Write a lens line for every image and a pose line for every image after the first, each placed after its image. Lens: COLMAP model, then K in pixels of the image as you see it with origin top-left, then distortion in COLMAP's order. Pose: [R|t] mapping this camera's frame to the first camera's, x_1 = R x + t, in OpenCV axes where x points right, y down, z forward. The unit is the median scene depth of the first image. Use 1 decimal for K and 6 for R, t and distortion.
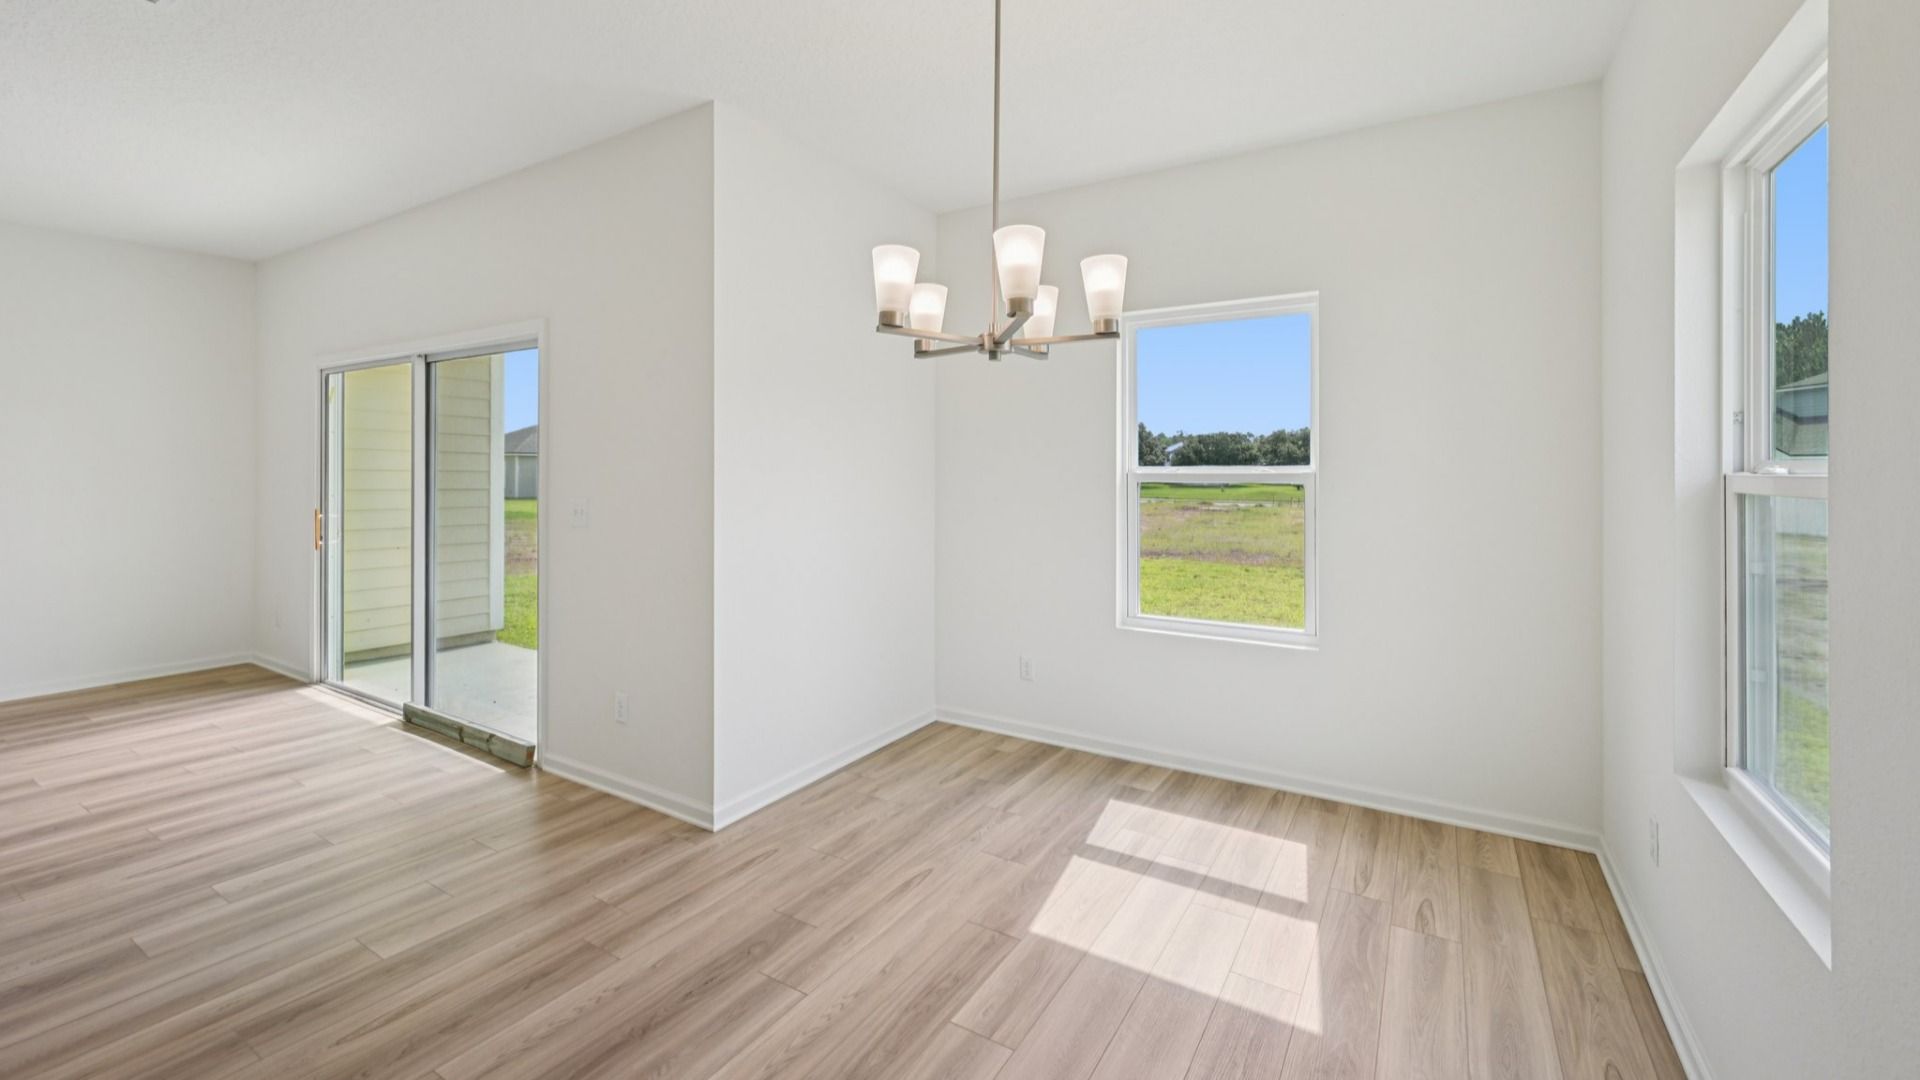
lens RADIAL K [[819.0, 0, 960.3], [0, 819.0, 513.4], [0, 0, 1]] dist [-0.000890, -0.000021]
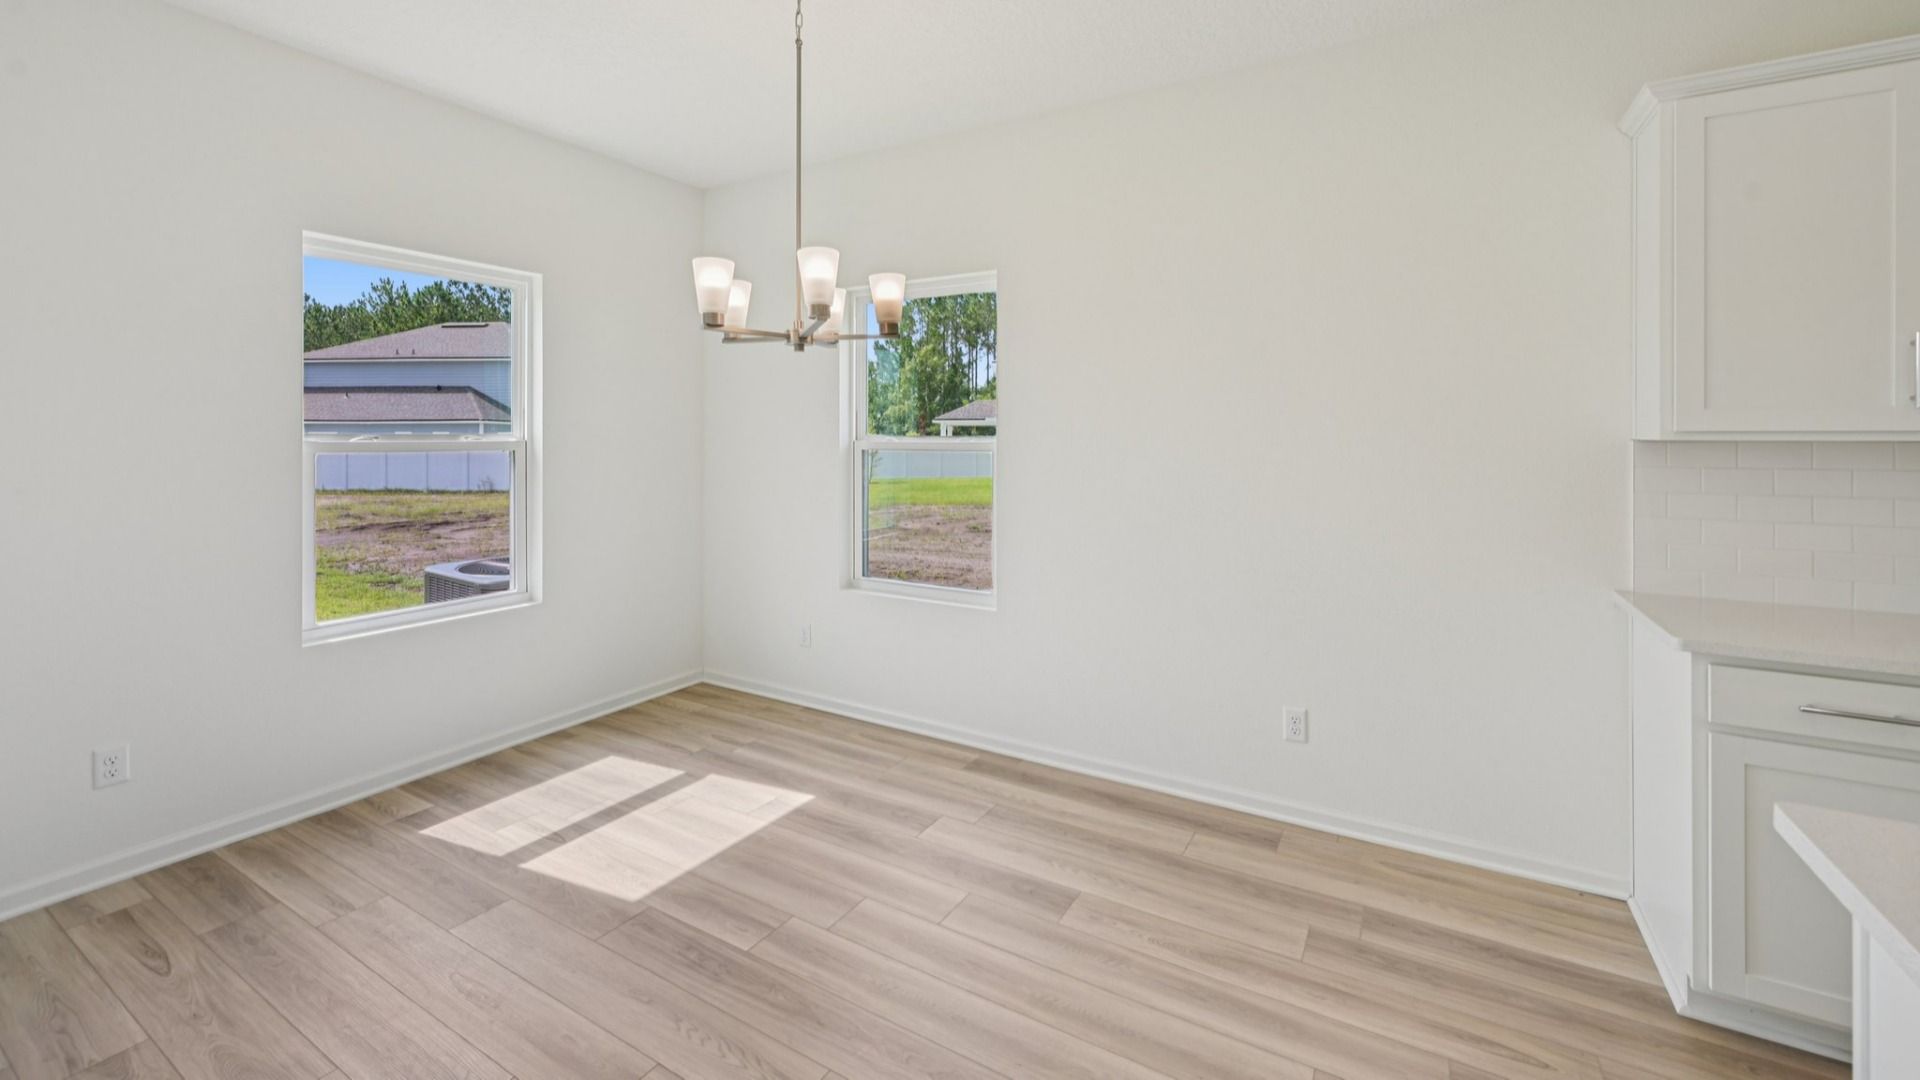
lens RADIAL K [[760.1, 0, 960.0], [0, 760.1, 540.0], [0, 0, 1]] dist [0.000112, 0.000085]
pose [[0.000642, -0.146644, 0.989189, -0.776990], [0.071000, 0.986700, 0.146229, -0.044064], [-0.997476, 0.070138, 0.011046, 0.549184]]
